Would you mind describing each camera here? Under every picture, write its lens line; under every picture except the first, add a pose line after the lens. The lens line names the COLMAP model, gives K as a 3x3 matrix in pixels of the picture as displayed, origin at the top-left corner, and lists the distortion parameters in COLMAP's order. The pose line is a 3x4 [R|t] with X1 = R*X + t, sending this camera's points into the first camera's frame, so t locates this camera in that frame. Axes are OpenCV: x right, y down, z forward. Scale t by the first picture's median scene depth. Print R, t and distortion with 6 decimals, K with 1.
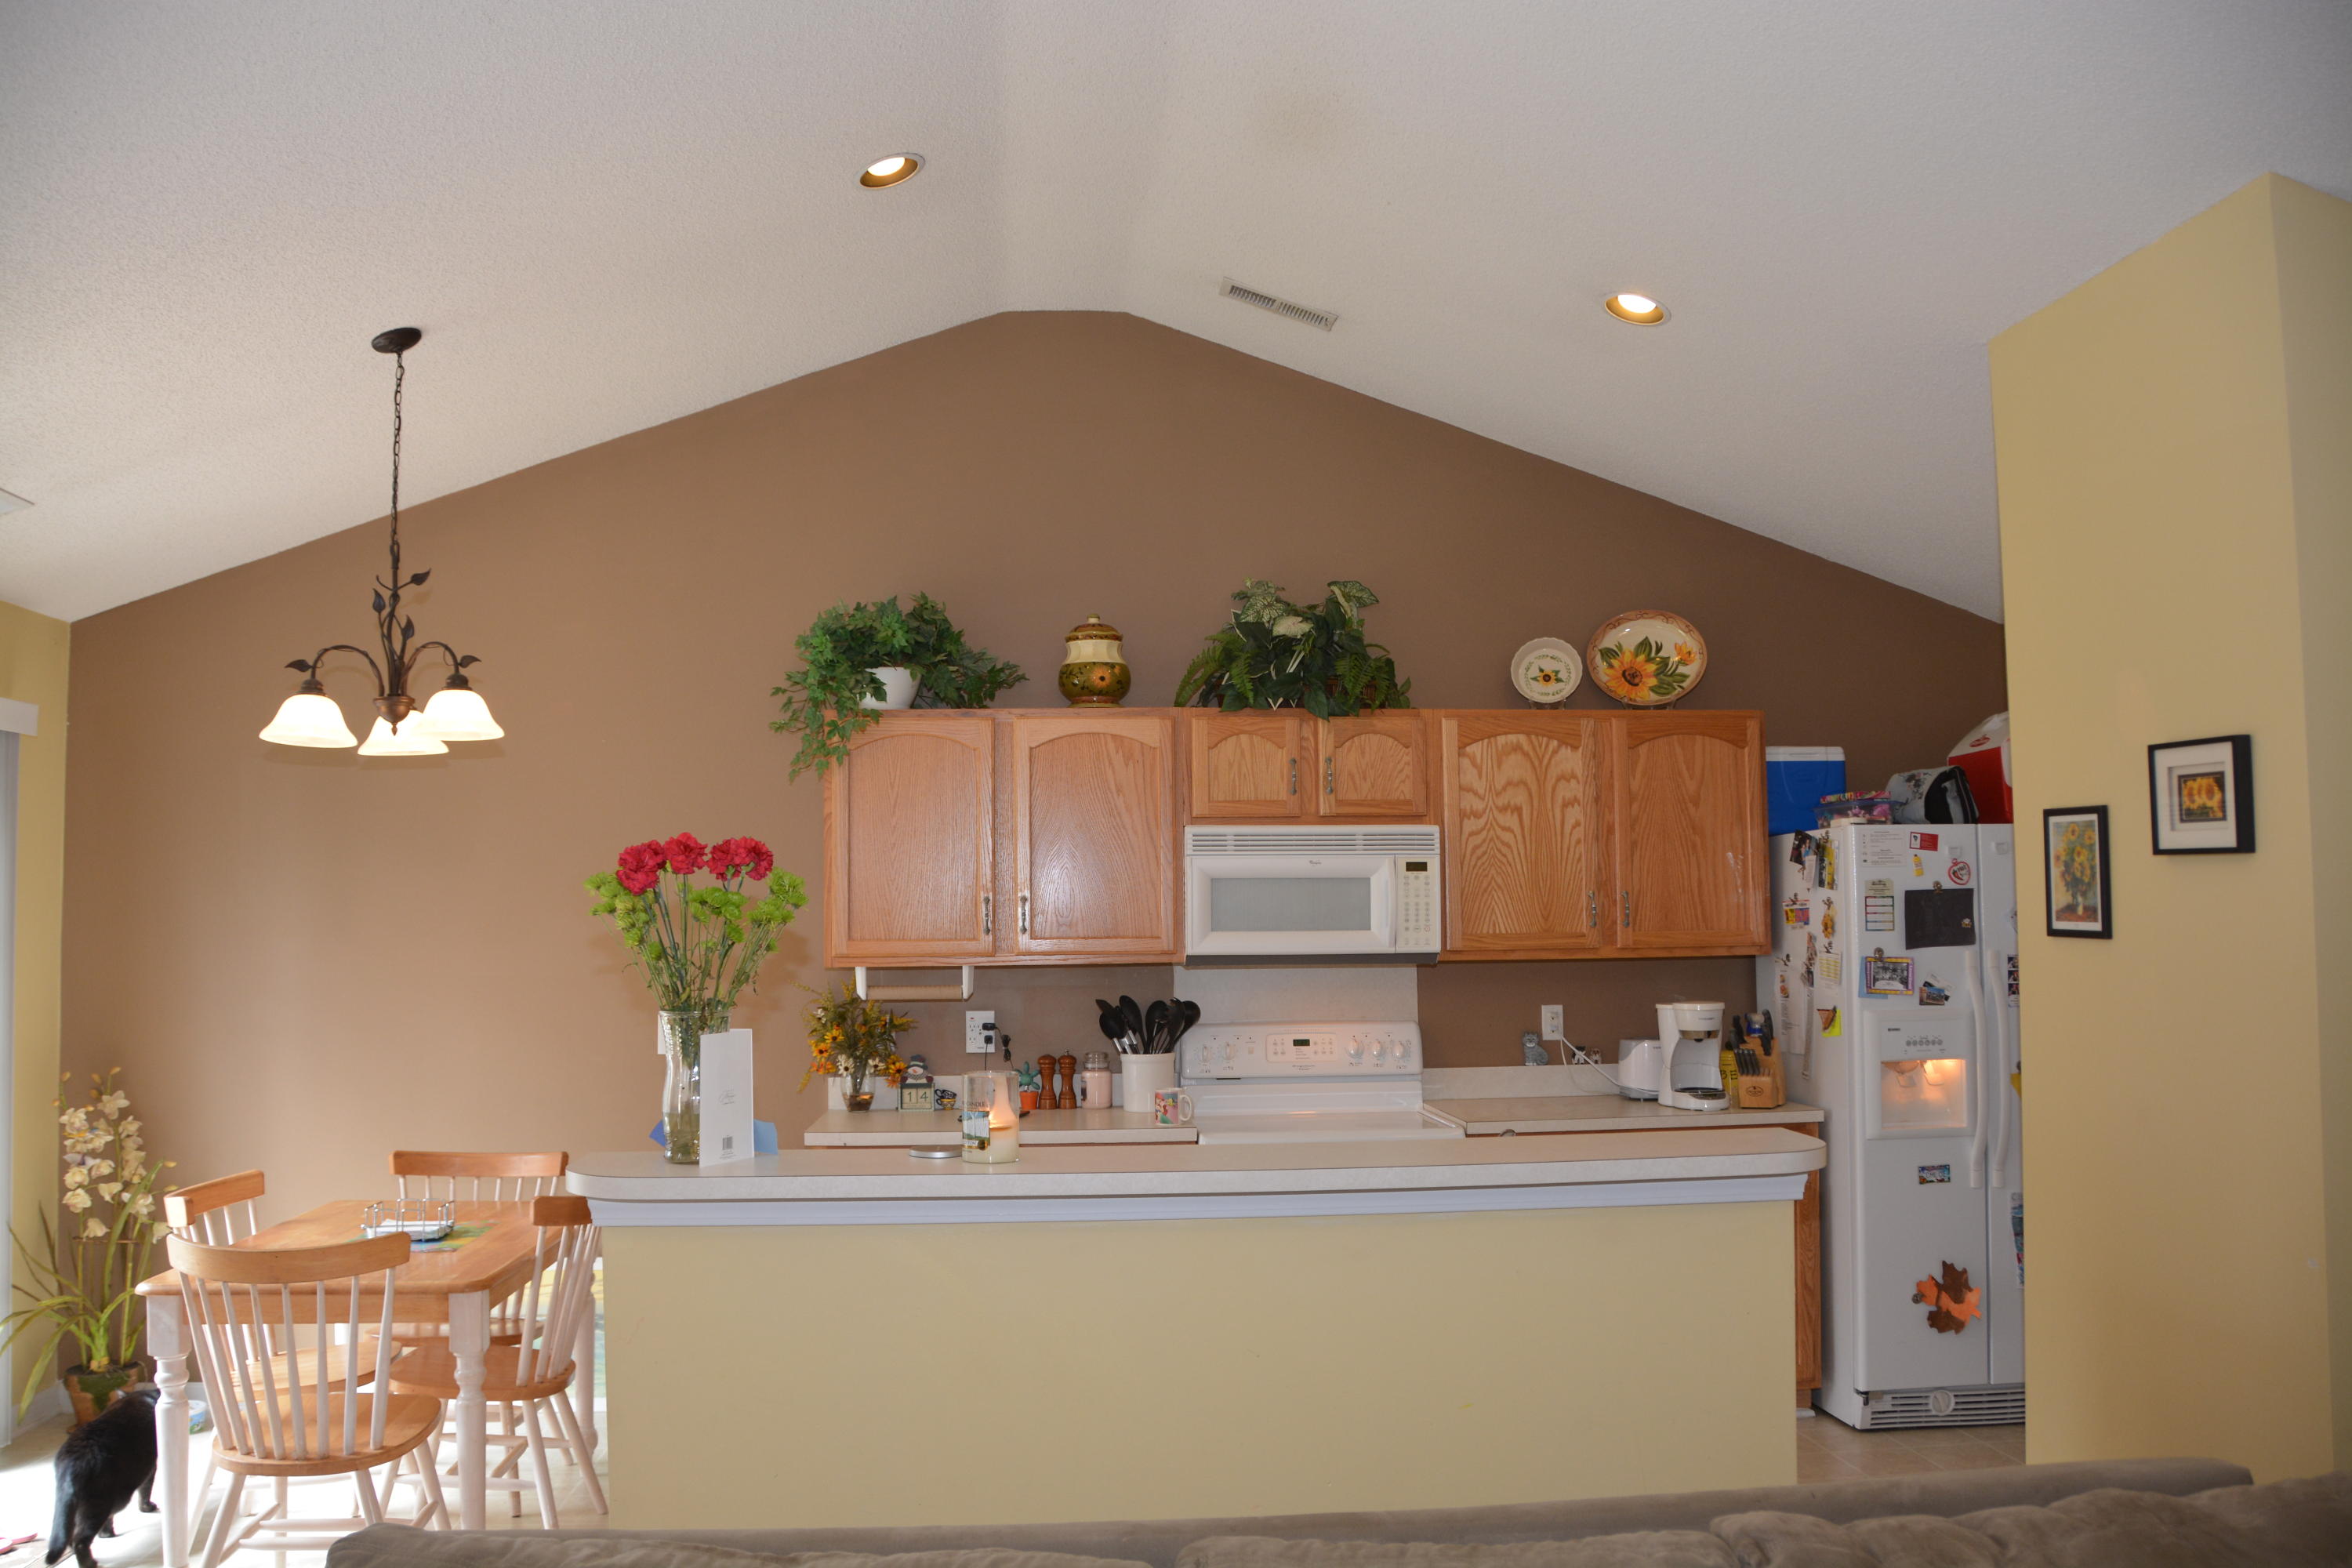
lens RADIAL K [[1831.1, 0, 1157.7], [0, 1831.1, 814.3], [0, 0, 1]] dist [-0.163199, 0.114223]
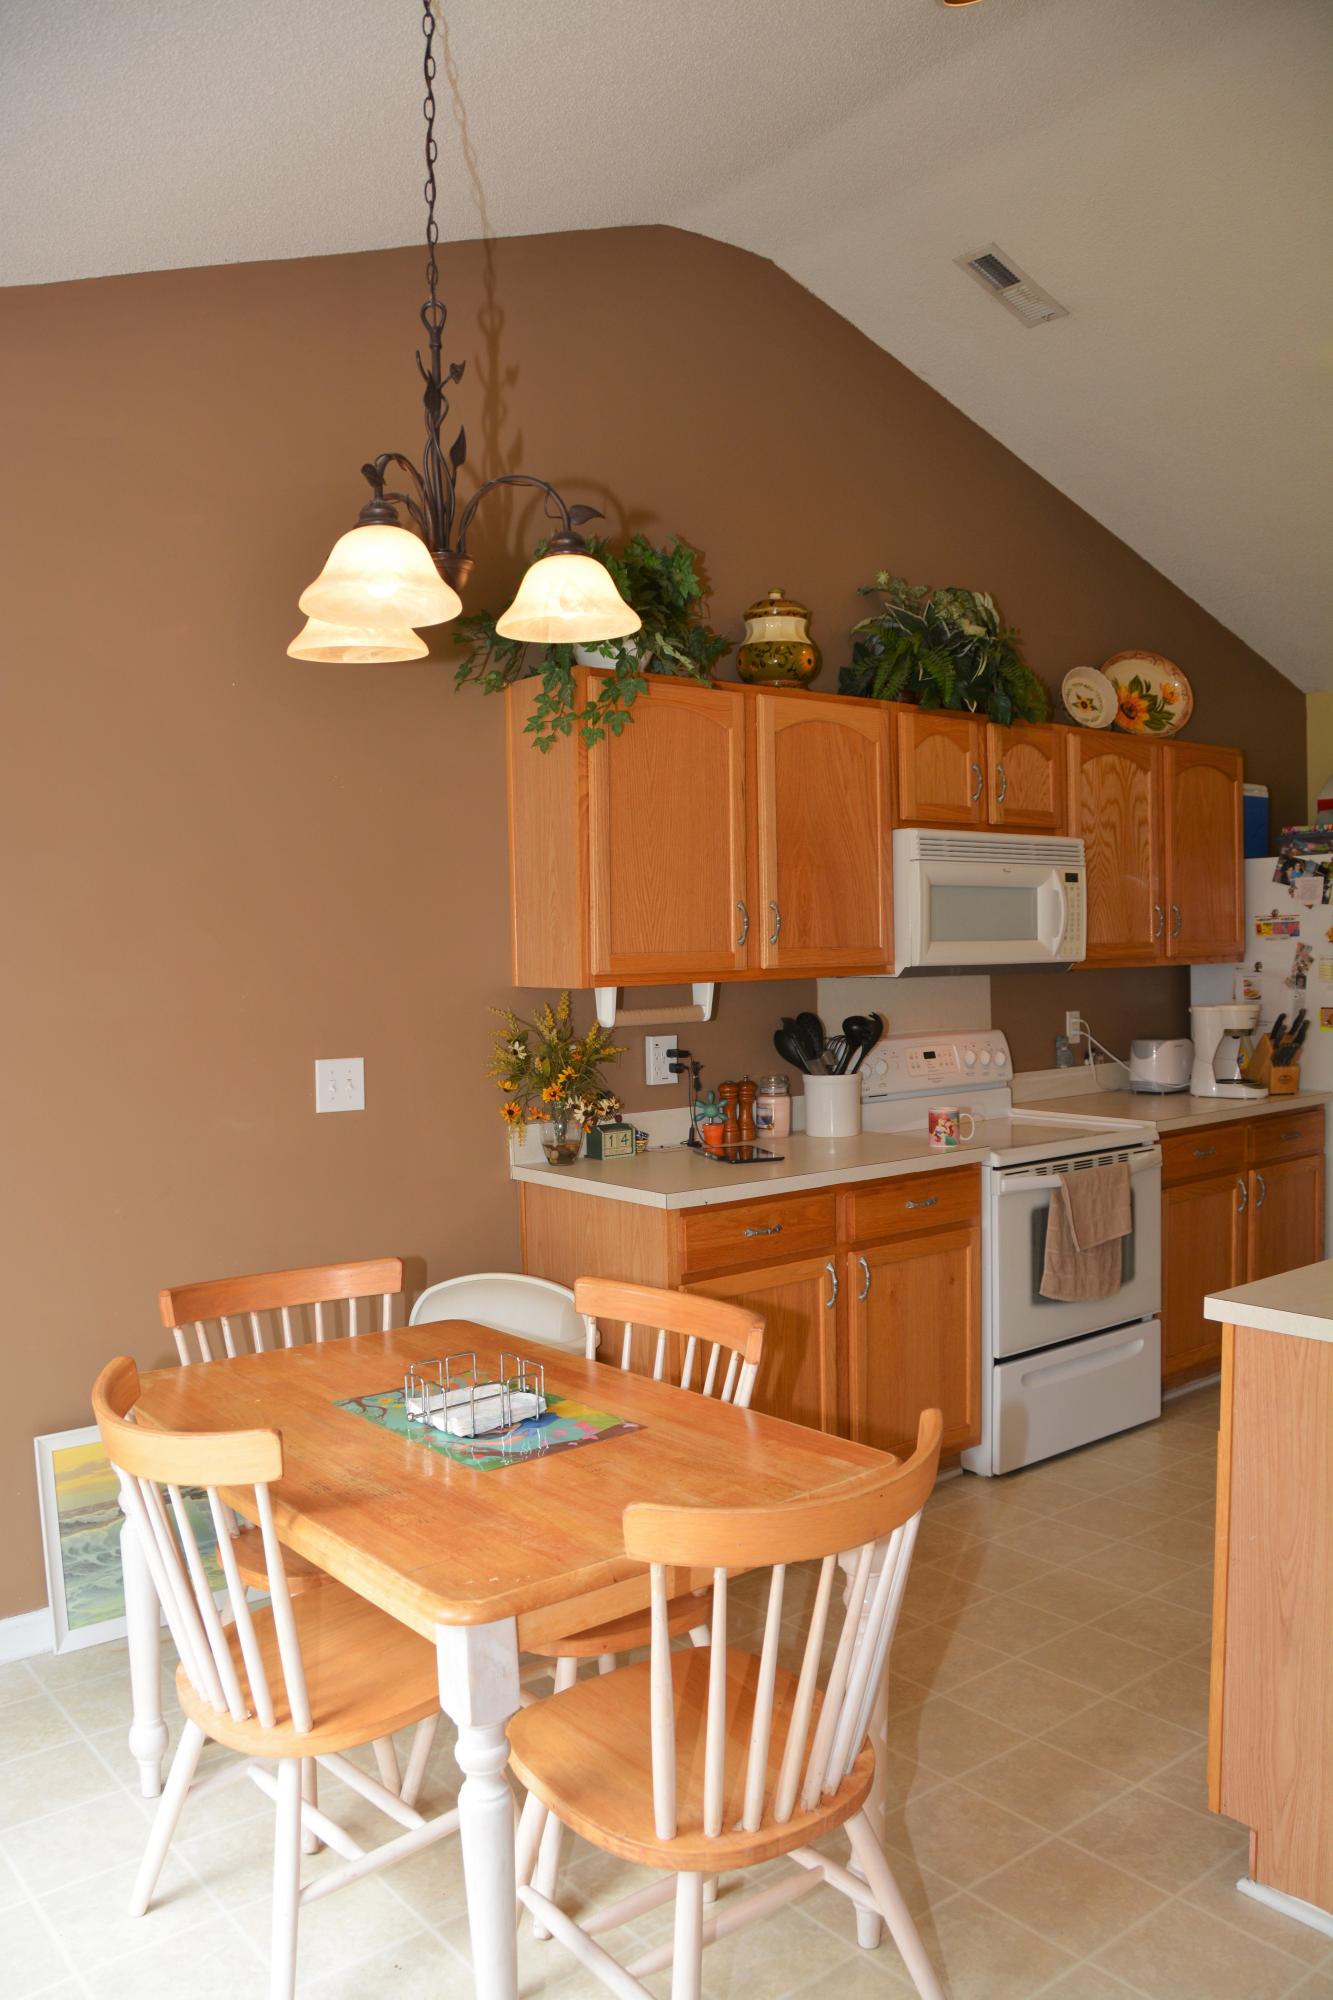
lens RADIAL K [[1557.1, 0, 668.5], [0, 1557.1, 1017.2], [0, 0, 1]] dist [-0.163199, 0.114223]
pose [[0.829229, -0.032646, 0.557955, -0.517411], [-0.022240, 0.995575, 0.091305, 0.032101], [-0.558466, -0.088122, 0.824833, 0.398498]]
